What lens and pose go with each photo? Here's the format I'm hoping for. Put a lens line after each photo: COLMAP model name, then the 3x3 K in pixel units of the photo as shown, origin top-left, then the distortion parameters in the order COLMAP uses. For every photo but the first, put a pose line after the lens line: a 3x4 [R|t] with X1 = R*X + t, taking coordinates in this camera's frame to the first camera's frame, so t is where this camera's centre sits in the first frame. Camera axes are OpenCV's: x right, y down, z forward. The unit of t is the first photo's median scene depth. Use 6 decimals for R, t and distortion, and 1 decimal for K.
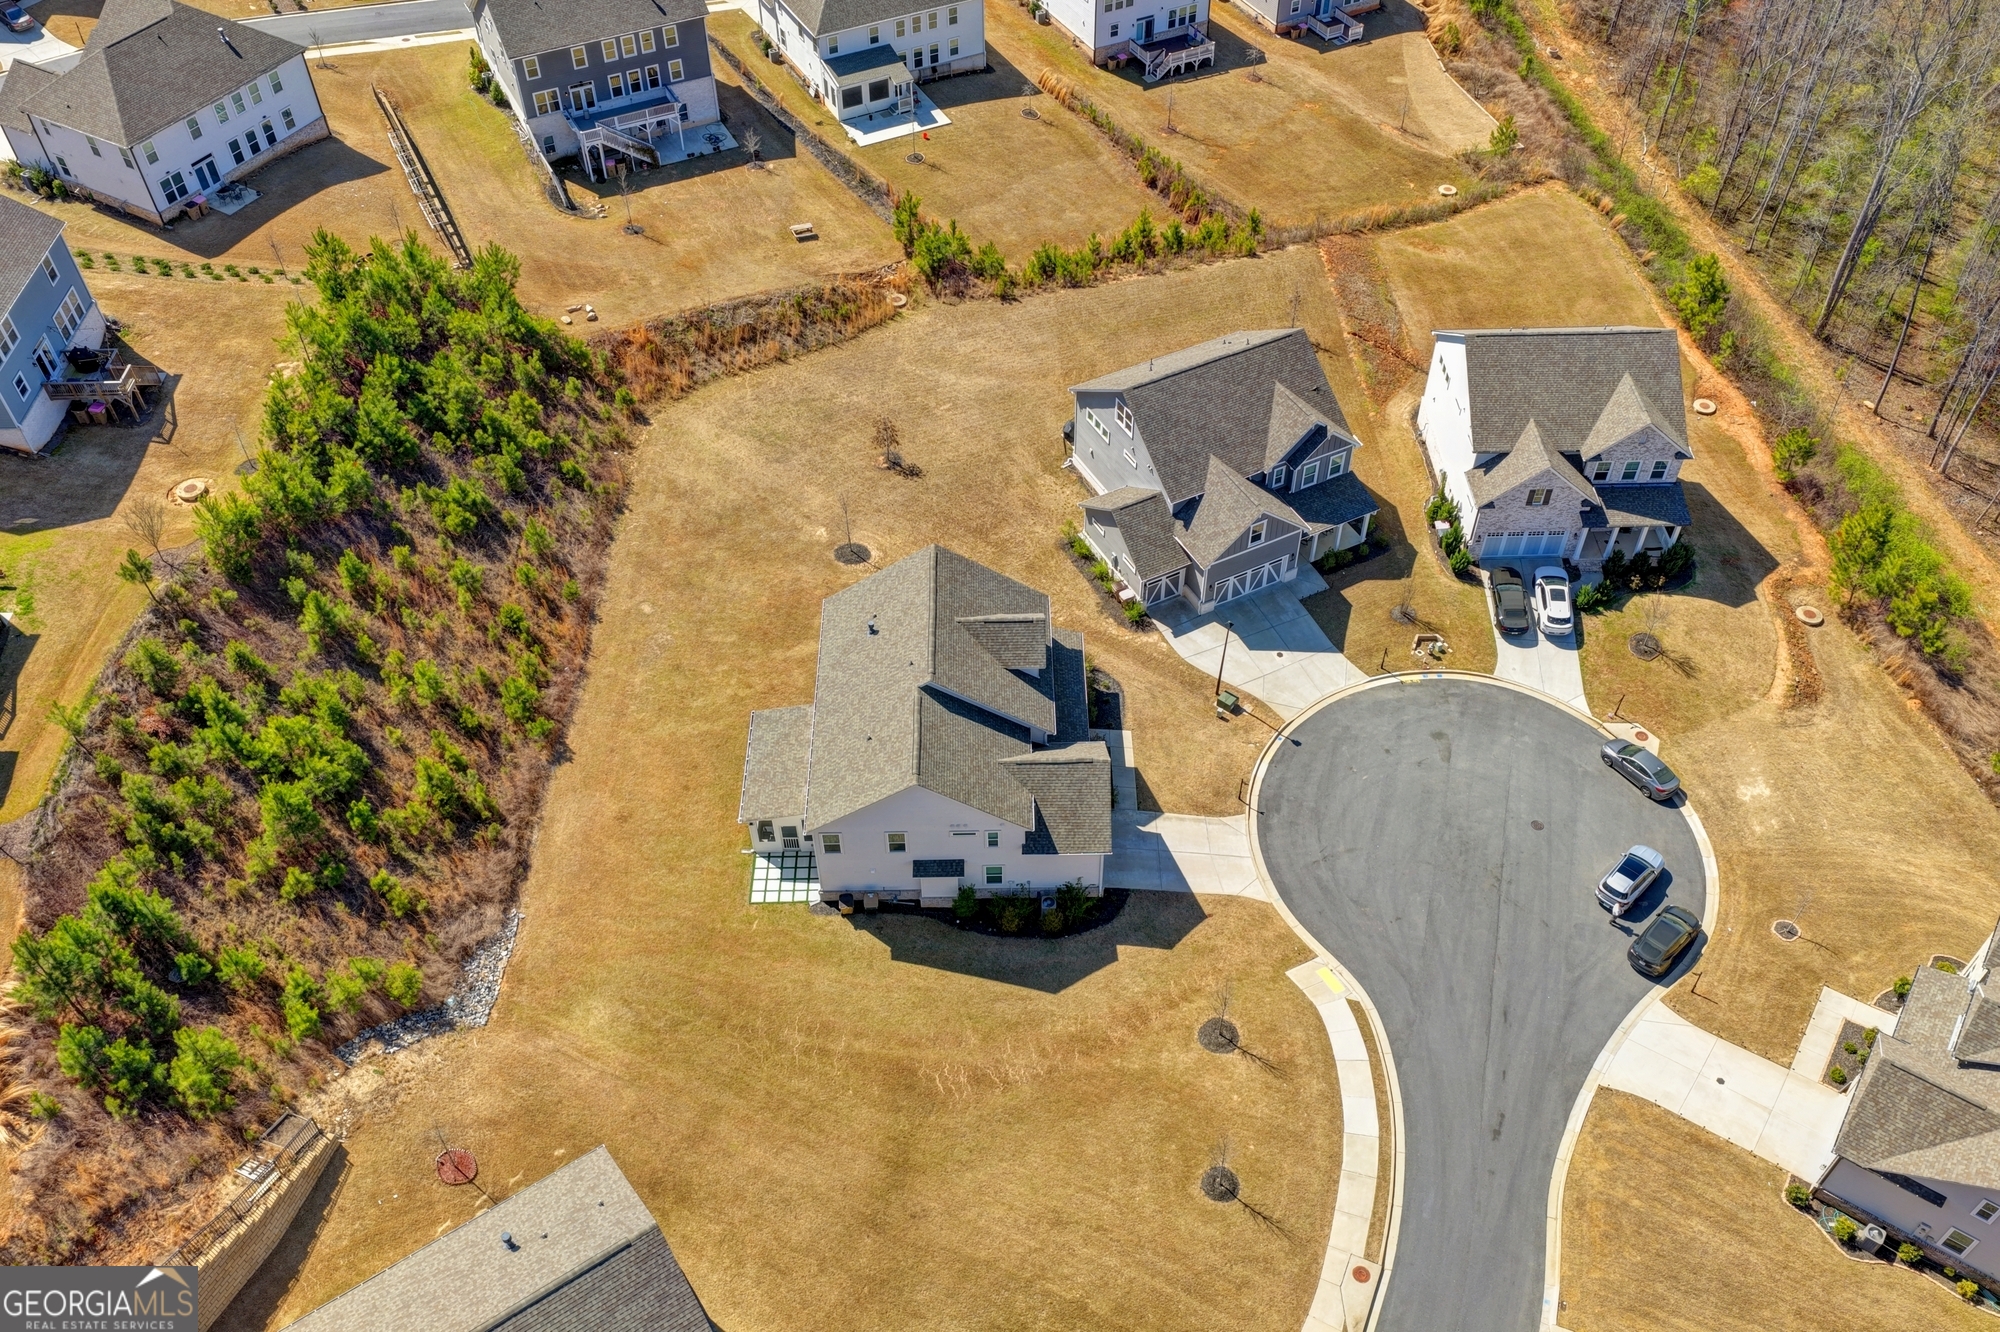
lens RADIAL K [[1657.6, 0, 1012.7], [0, 1657.6, 682.8], [0, 0, 1]] dist [-0.016471, 0.044733]
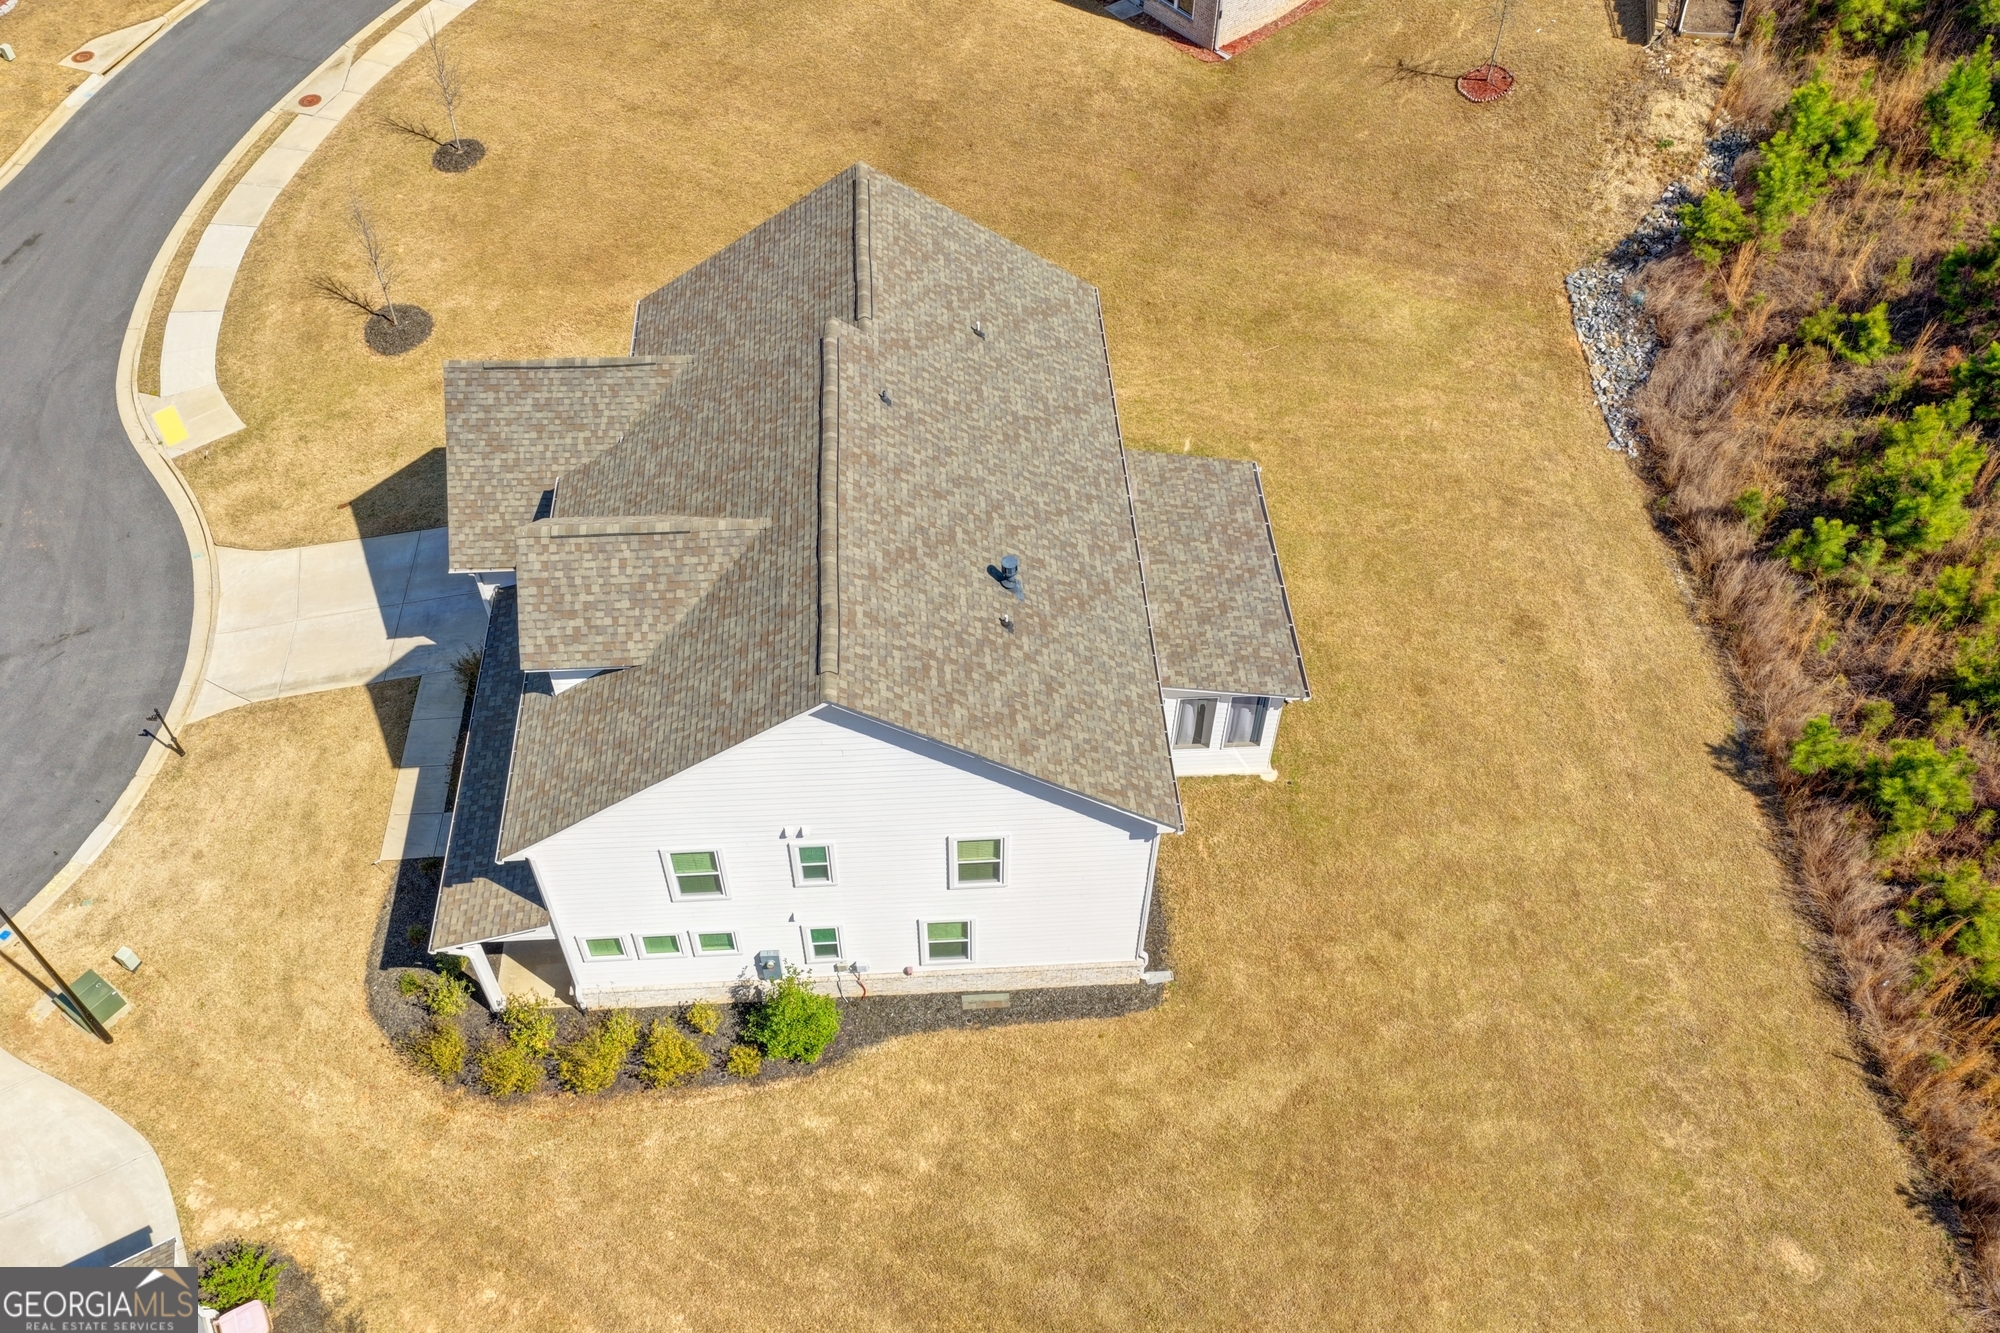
lens RADIAL K [[1657.6, 0, 1006.5], [0, 1657.6, 675.1], [0, 0, 1]] dist [-0.016471, 0.044733]
pose [[-0.998878, 0.028681, -0.037693, -0.068216], [-0.040865, -0.119499, 0.991993, -0.381138], [0.023947, 0.992420, 0.120537, 0.945101]]
